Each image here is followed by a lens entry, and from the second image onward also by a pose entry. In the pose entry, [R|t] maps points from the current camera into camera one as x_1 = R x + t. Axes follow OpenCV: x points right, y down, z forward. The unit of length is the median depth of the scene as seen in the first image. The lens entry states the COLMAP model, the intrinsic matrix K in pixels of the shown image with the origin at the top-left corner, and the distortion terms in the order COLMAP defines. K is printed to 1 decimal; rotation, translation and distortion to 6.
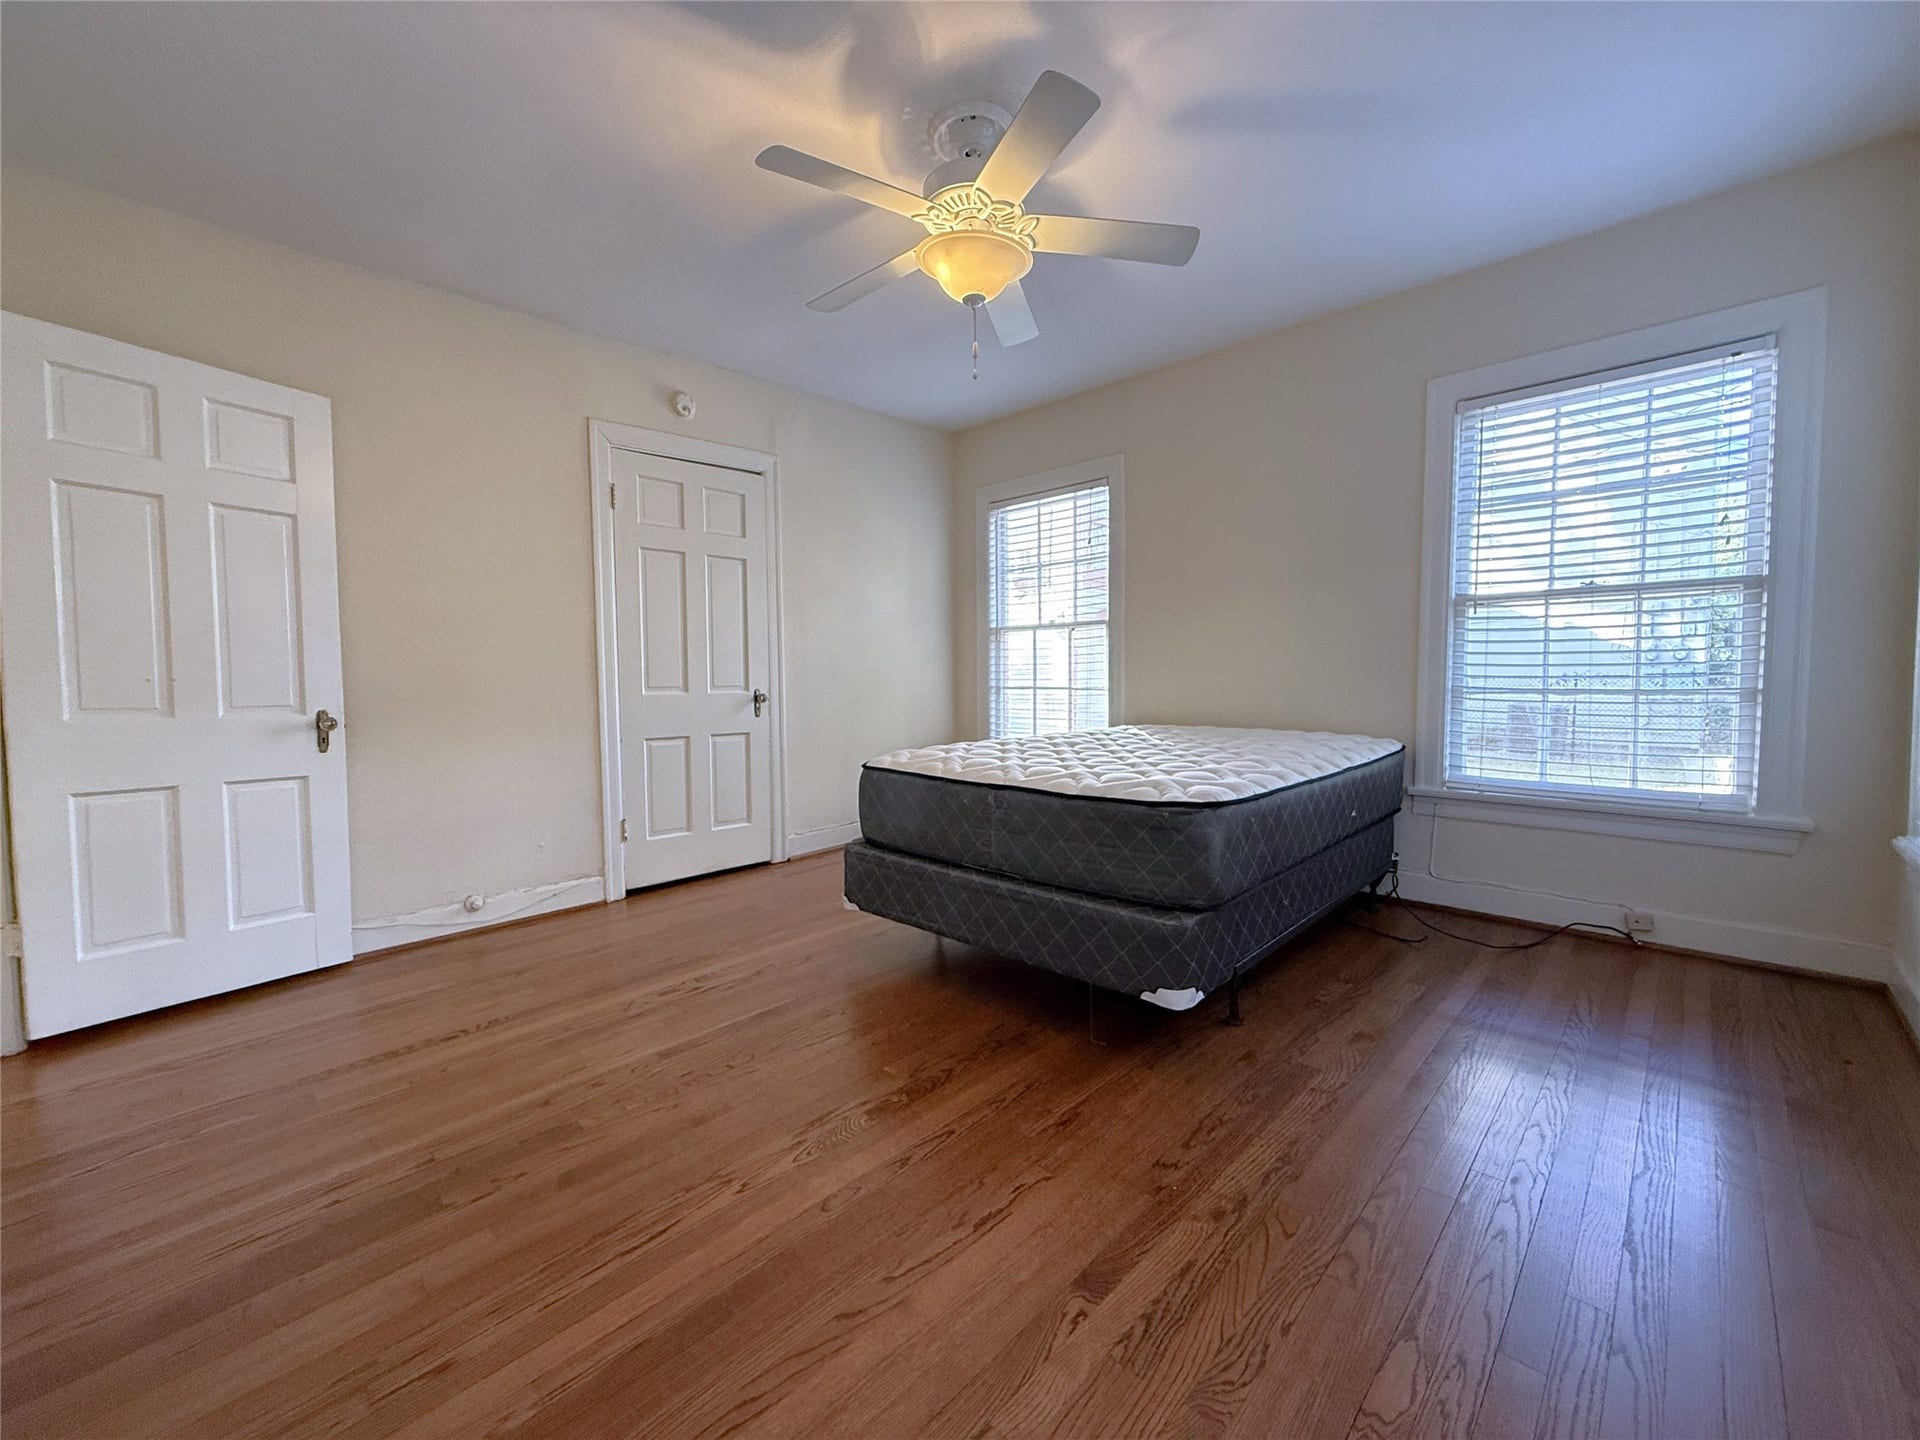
lens RADIAL K [[757.7, 0, 953.1], [0, 757.7, 726.3], [0, 0, 1]] dist [0.023592, 0.000010]
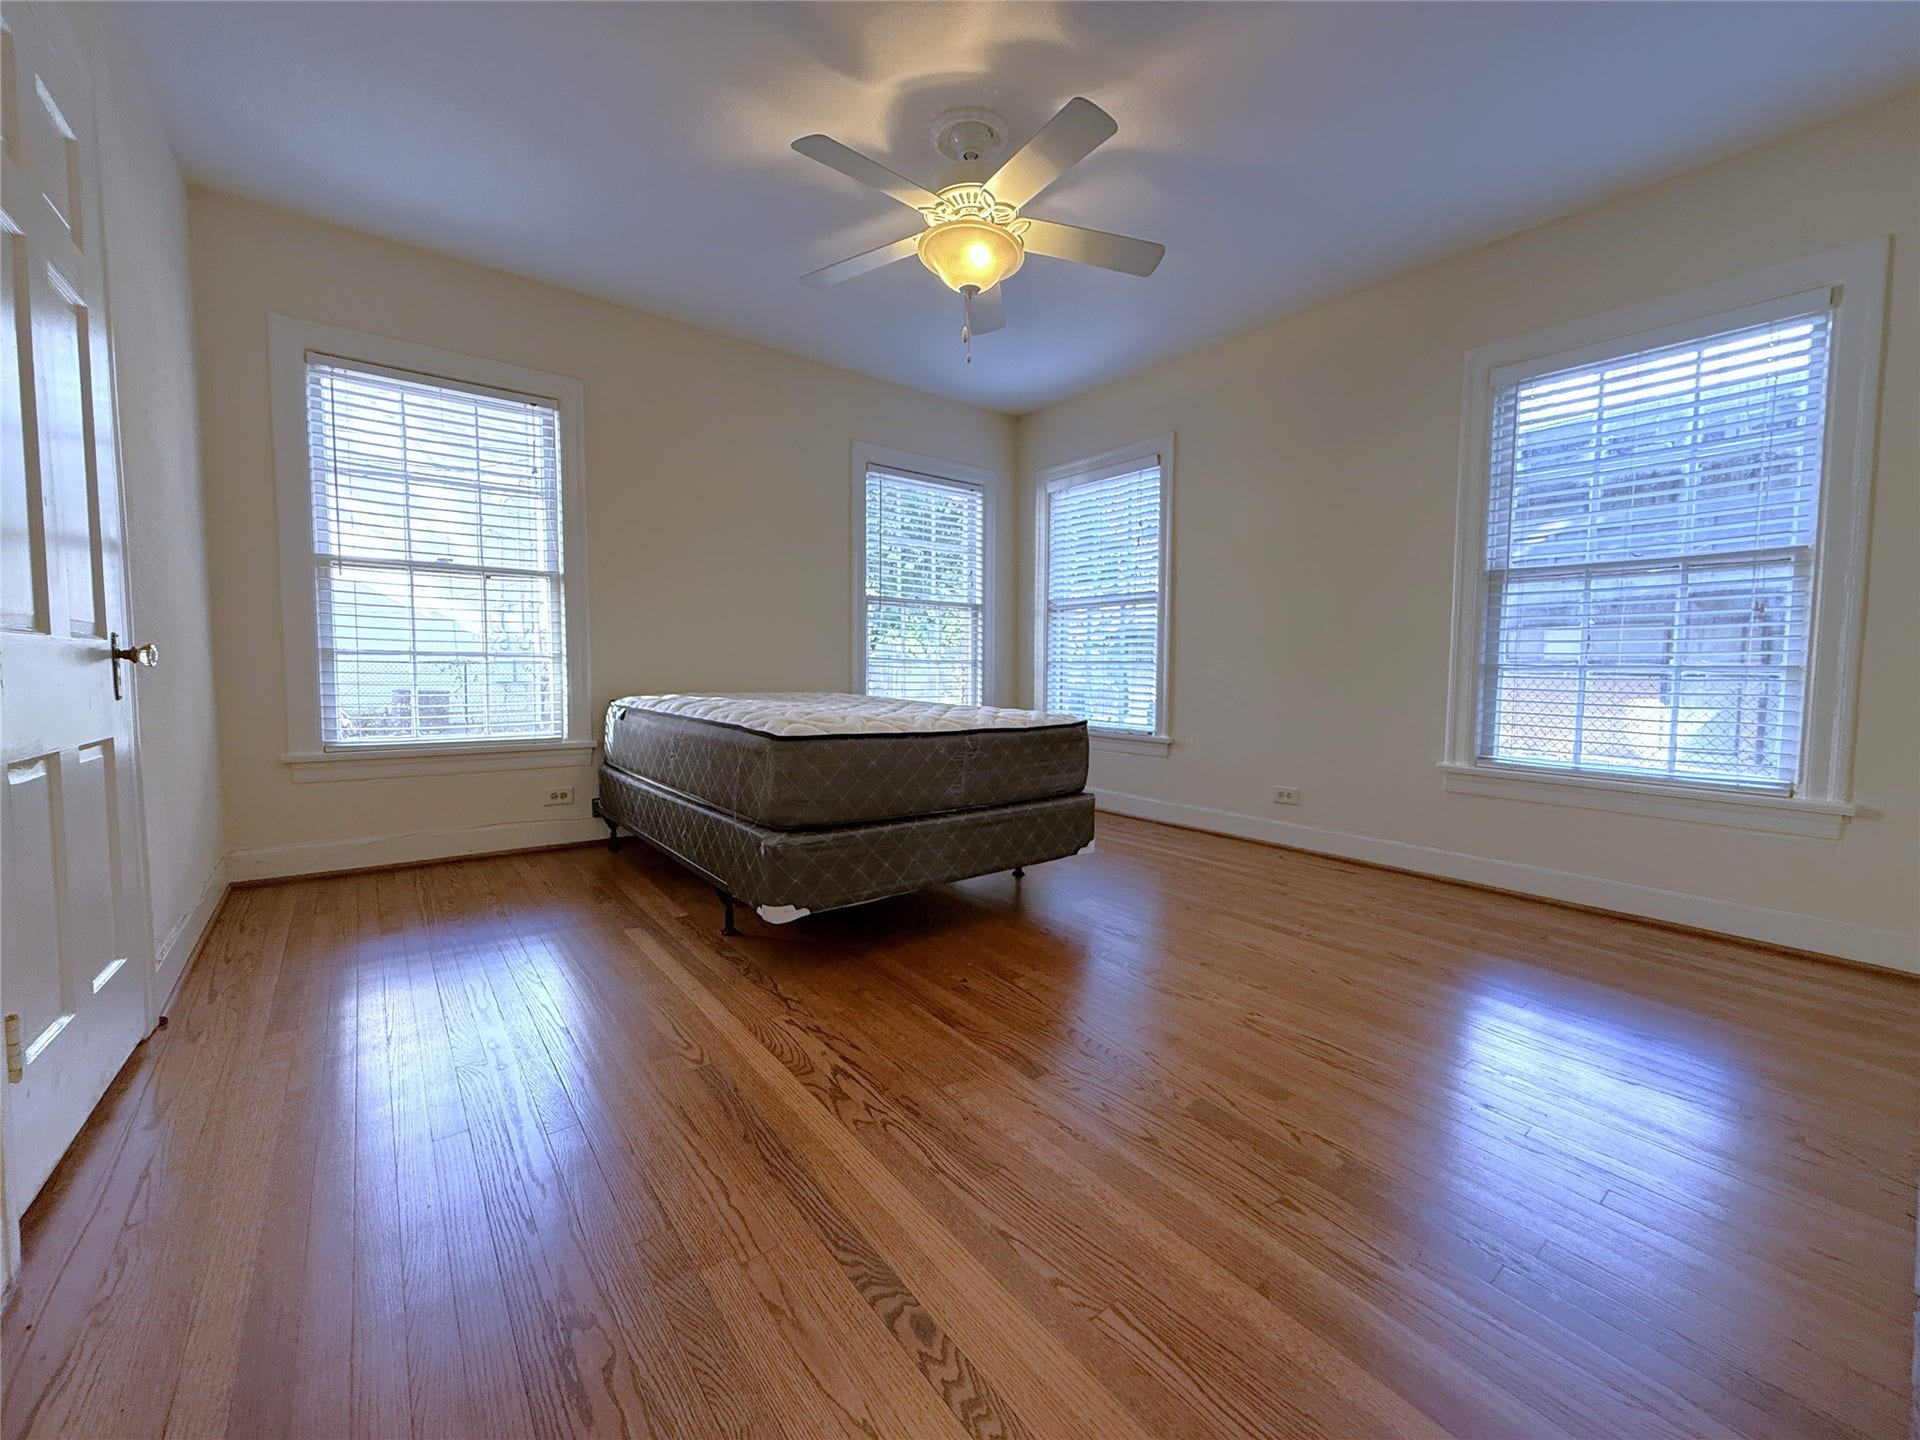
lens RADIAL K [[664.9, 0, 1004.5], [0, 664.9, 686.4], [0, 0, 1]] dist [0.000450, -0.000023]
pose [[0.176293, -0.039621, 0.983540, -0.462833], [0.036474, 0.998766, 0.033697, -0.014519], [-0.983662, 0.029933, 0.177521, 0.371632]]
